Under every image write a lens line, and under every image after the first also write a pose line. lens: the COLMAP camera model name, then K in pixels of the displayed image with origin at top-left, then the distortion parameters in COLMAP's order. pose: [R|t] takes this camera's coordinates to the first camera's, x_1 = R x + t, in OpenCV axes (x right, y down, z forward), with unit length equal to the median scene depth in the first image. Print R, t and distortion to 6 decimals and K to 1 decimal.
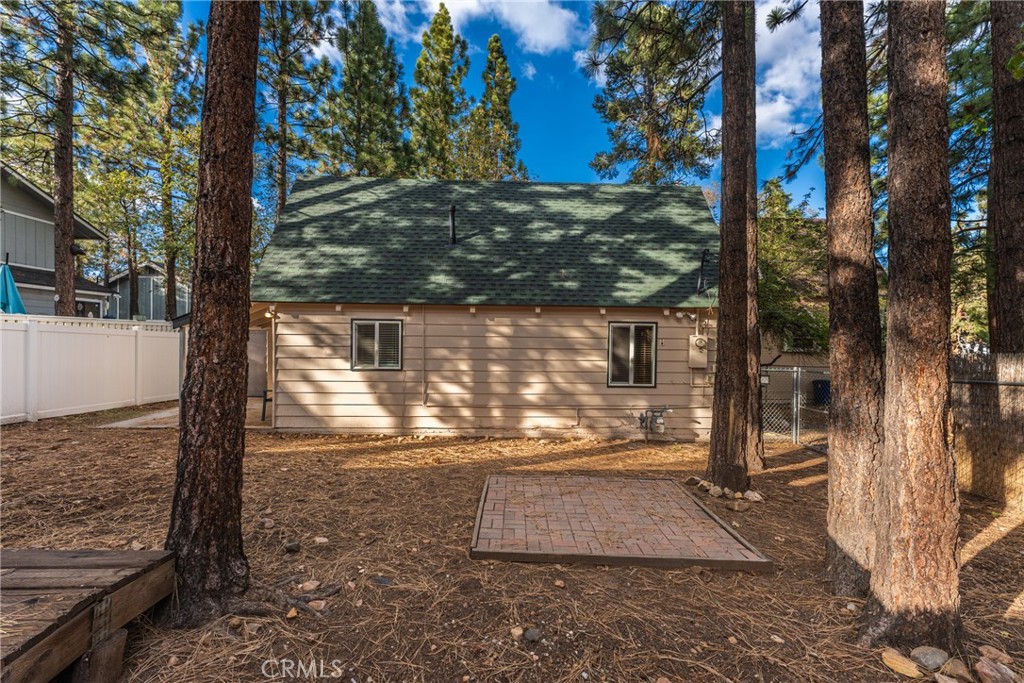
lens RADIAL K [[404.5, 0, 510.2], [0, 404.5, 337.7], [0, 0, 1]] dist [0.000677, 0.000039]
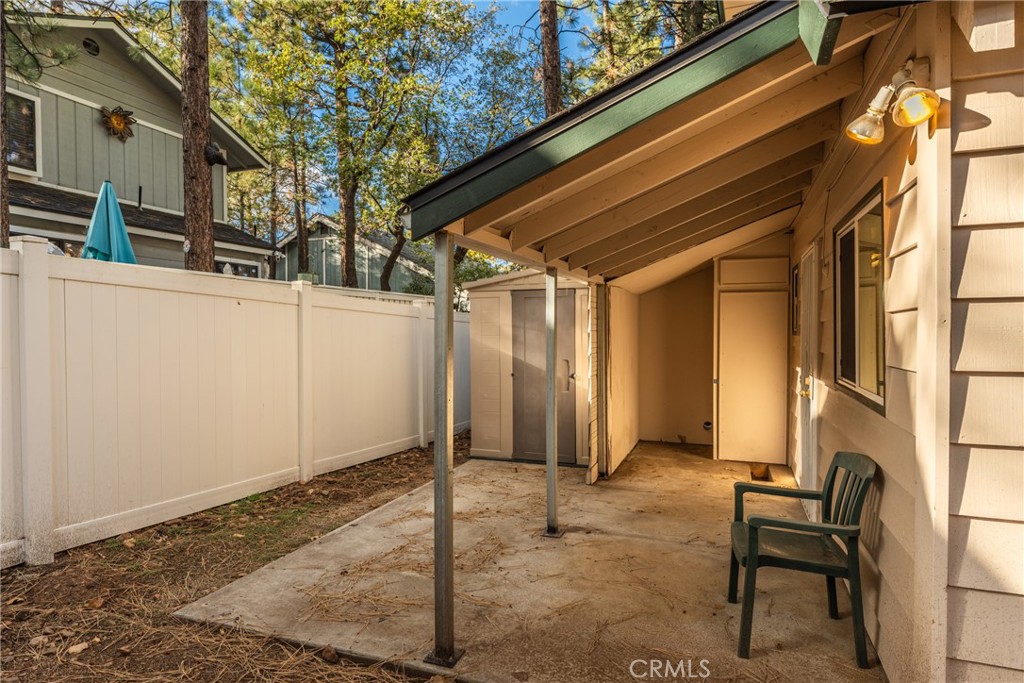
lens RADIAL K [[578.8, 0, 517.4], [0, 578.8, 342.6], [0, 0, 1]] dist [-0.005772, -0.001287]
pose [[0.920414, -0.001831, -0.390942, -0.297158], [0.008483, 0.999847, 0.015288, 0.014735], [0.390854, -0.017387, 0.920289, 0.329024]]
